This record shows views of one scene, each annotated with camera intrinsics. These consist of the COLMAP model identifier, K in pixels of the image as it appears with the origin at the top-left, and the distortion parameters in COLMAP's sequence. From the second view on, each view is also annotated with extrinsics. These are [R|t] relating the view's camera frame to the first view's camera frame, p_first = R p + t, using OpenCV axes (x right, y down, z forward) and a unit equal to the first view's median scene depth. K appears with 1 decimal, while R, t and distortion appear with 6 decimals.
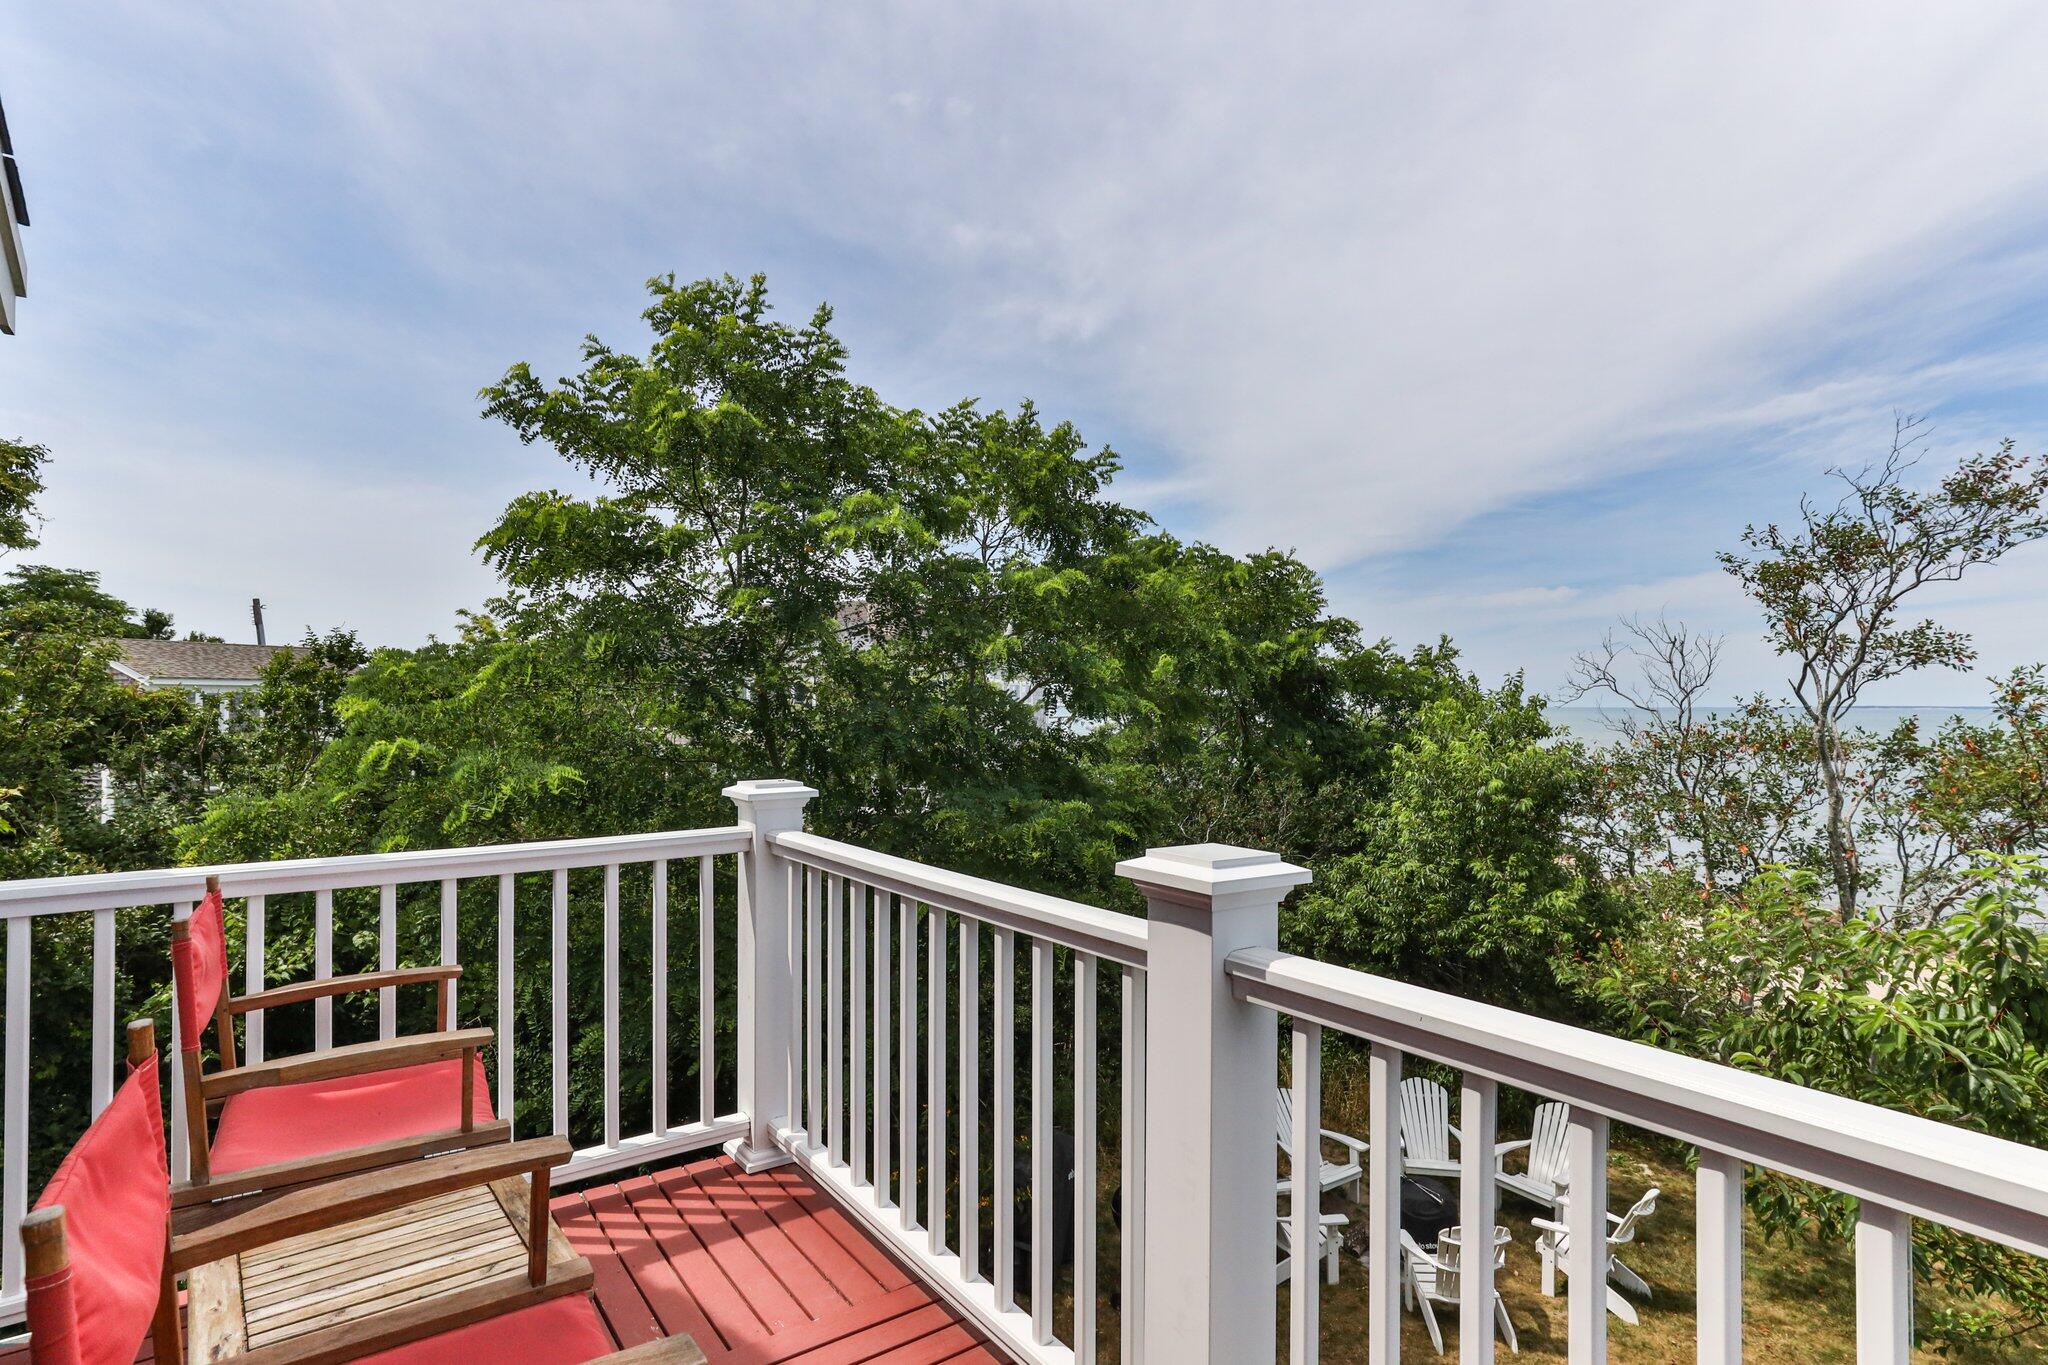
lens RADIAL K [[1035.5, 0, 1035.0], [0, 1035.5, 690.5], [0, 0, 1]] dist [-0.005718, -0.000261]
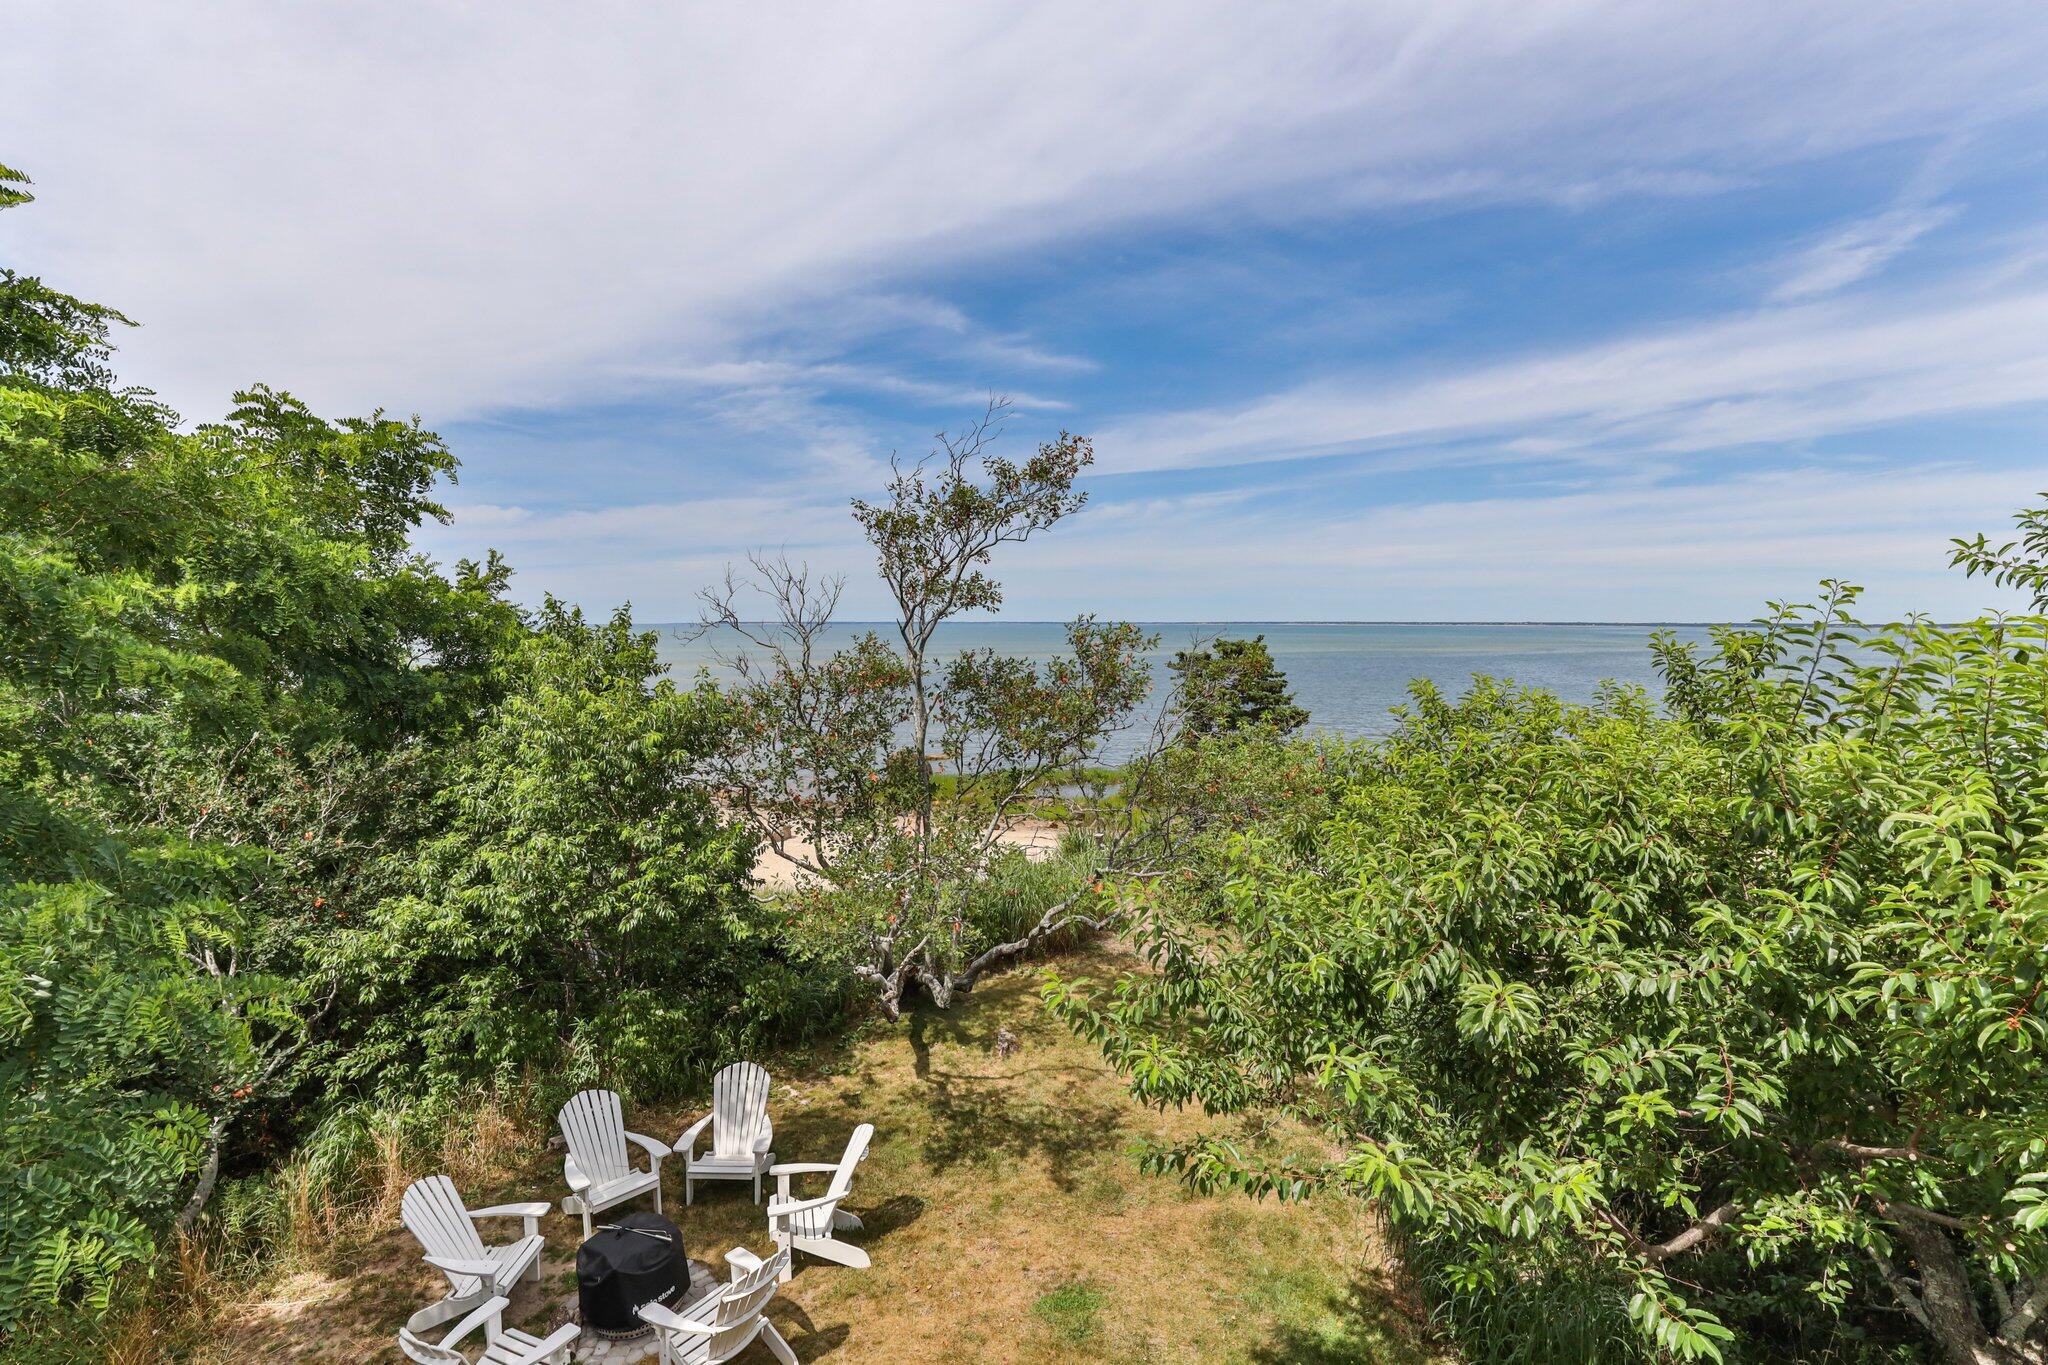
lens RADIAL K [[954.3, 0, 1025.9], [0, 954.3, 695.6], [0, 0, 1]] dist [0.001901, 0.000375]
pose [[0.553494, -0.063786, 0.830407, -0.048571], [-0.015137, 0.996128, 0.086605, -0.018743], [-0.832715, -0.060506, 0.550386, 0.279635]]
